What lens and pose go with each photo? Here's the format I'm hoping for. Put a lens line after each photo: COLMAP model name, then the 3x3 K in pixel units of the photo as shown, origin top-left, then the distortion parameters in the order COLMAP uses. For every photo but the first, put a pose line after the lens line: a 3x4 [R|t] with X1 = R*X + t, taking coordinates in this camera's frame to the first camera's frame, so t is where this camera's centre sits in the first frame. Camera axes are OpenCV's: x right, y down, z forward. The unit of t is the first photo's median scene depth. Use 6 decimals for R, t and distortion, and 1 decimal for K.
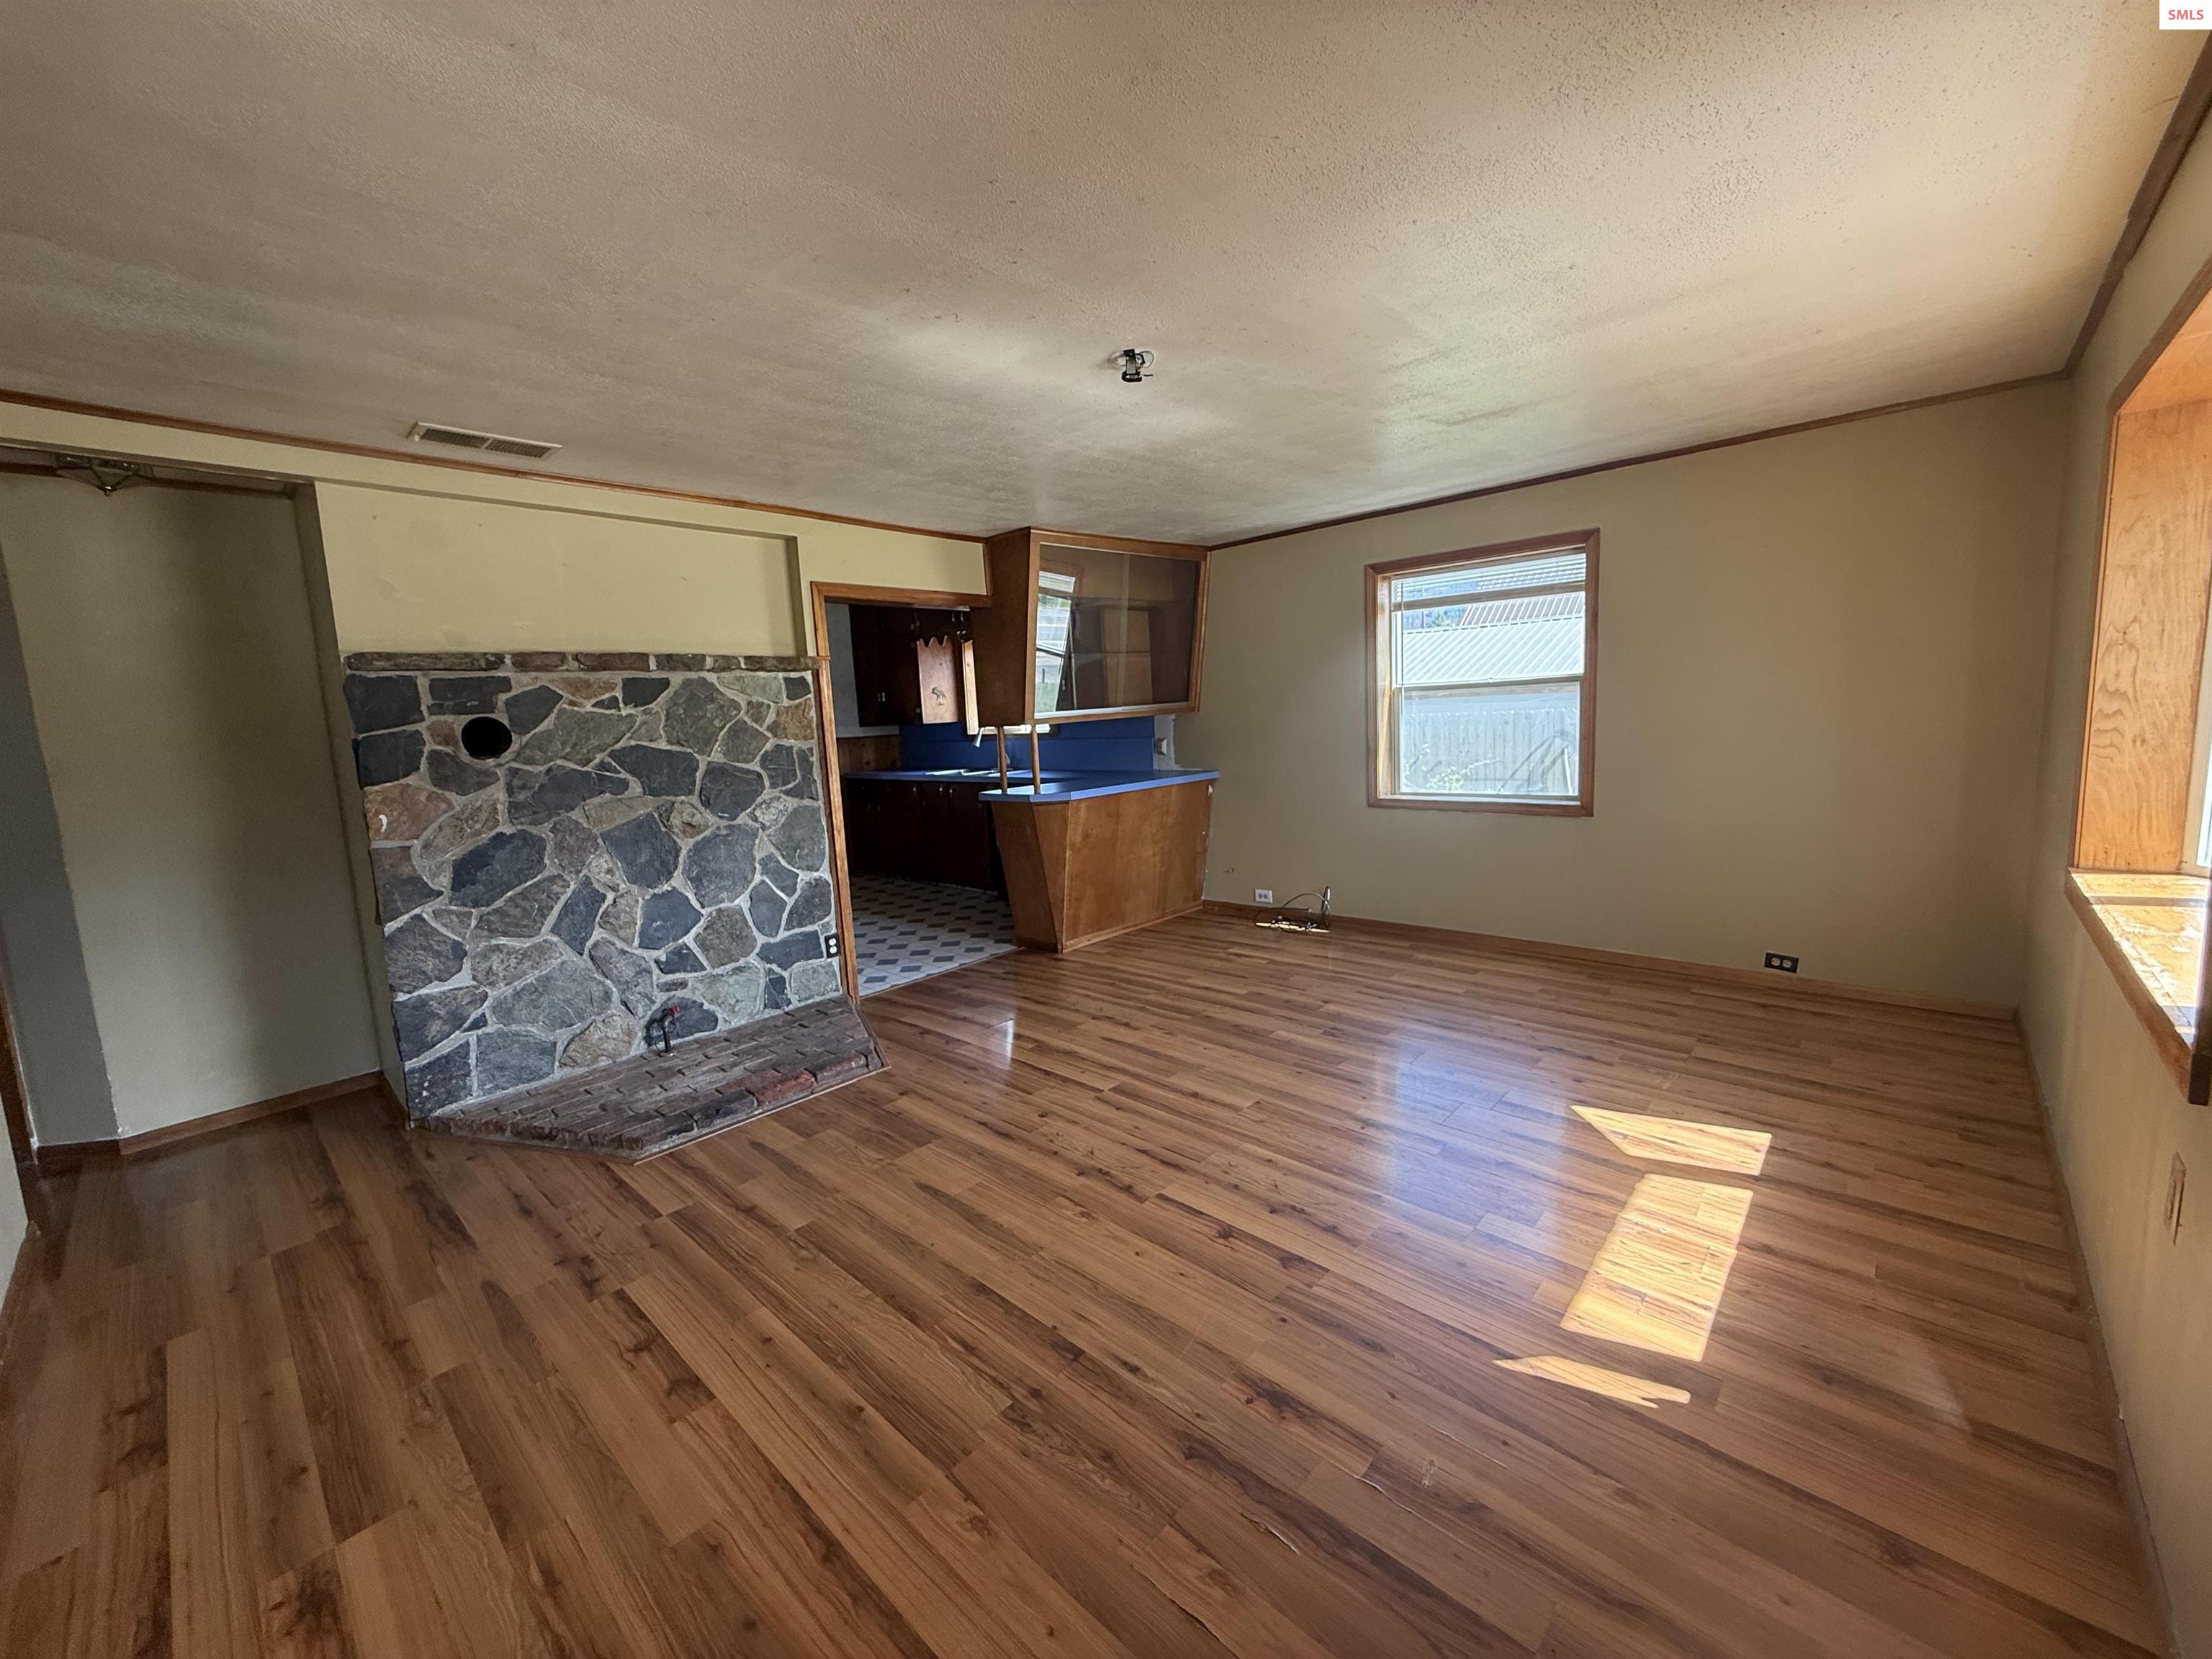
lens RADIAL K [[881.1, 0, 1096.3], [0, 881.1, 830.7], [0, 0, 1]] dist [0.002769, 0.000075]
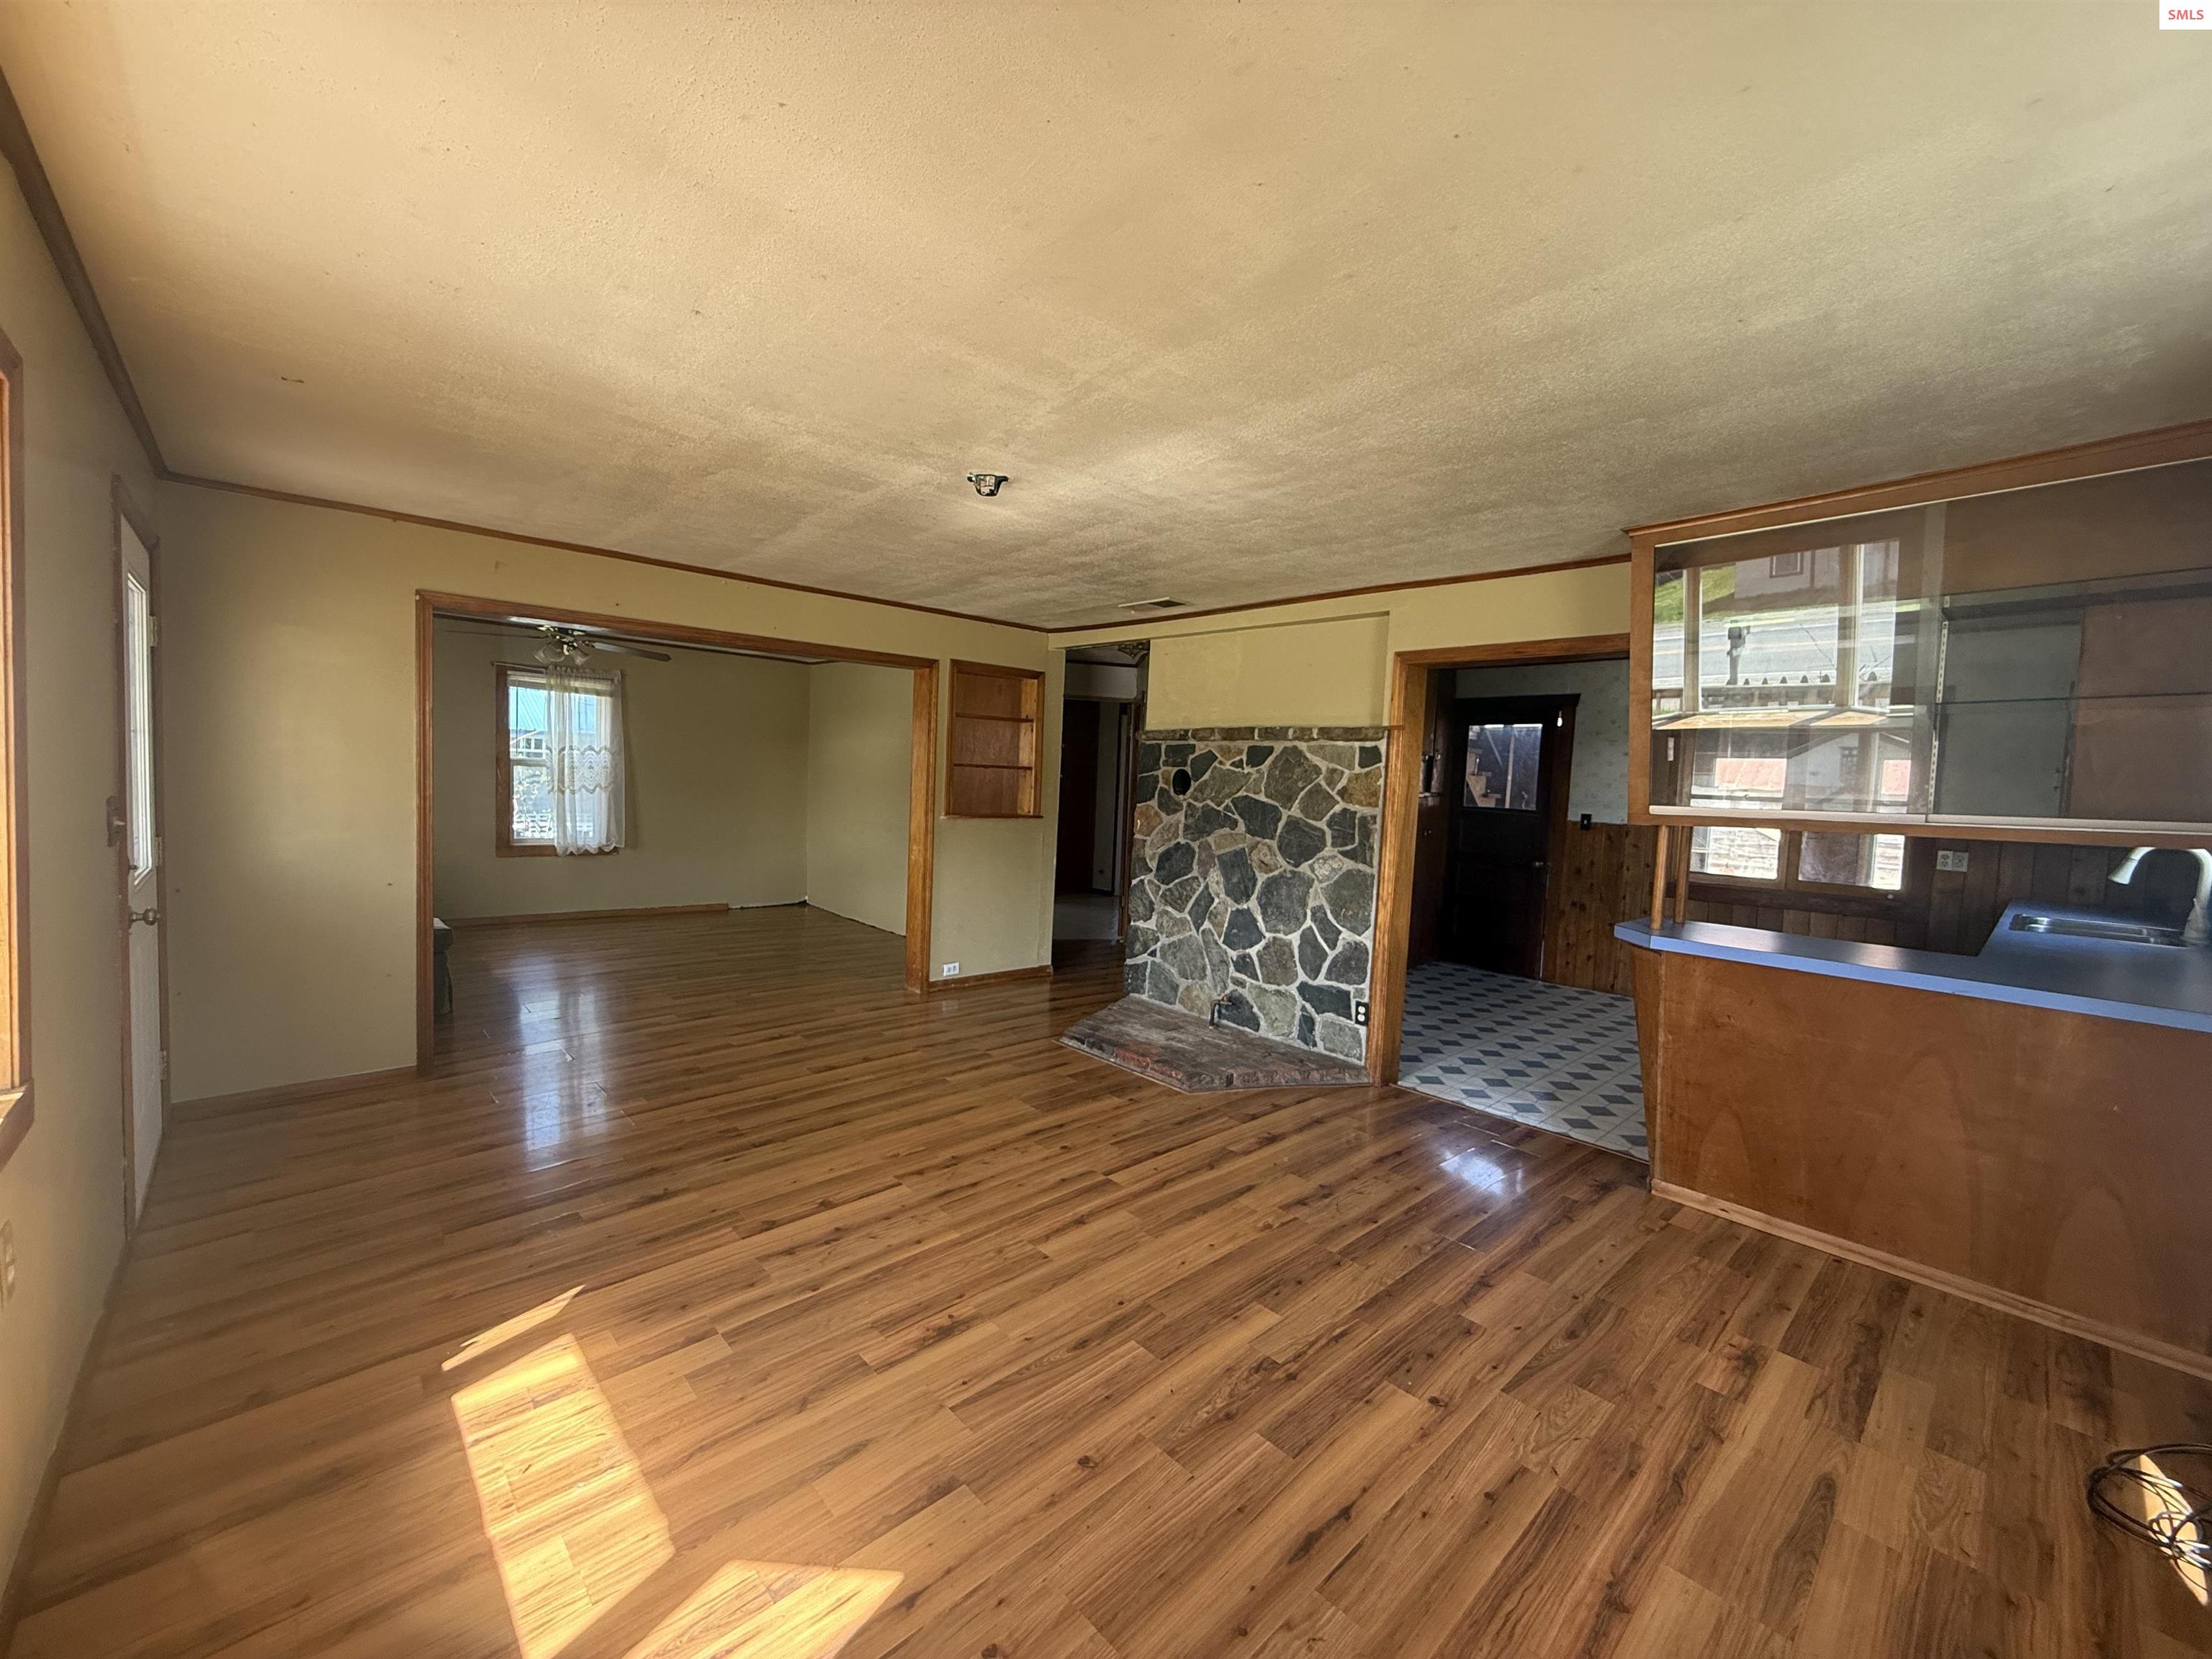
lens RADIAL K [[881.1, 0, 1104.0], [0, 881.1, 832.6], [0, 0, 1]] dist [0.002769, 0.000075]
pose [[-0.073121, 0.110952, -0.991132, 0.837827], [-0.171649, 0.977563, 0.122096, -0.172015], [0.982441, 0.179055, -0.052435, 0.889922]]
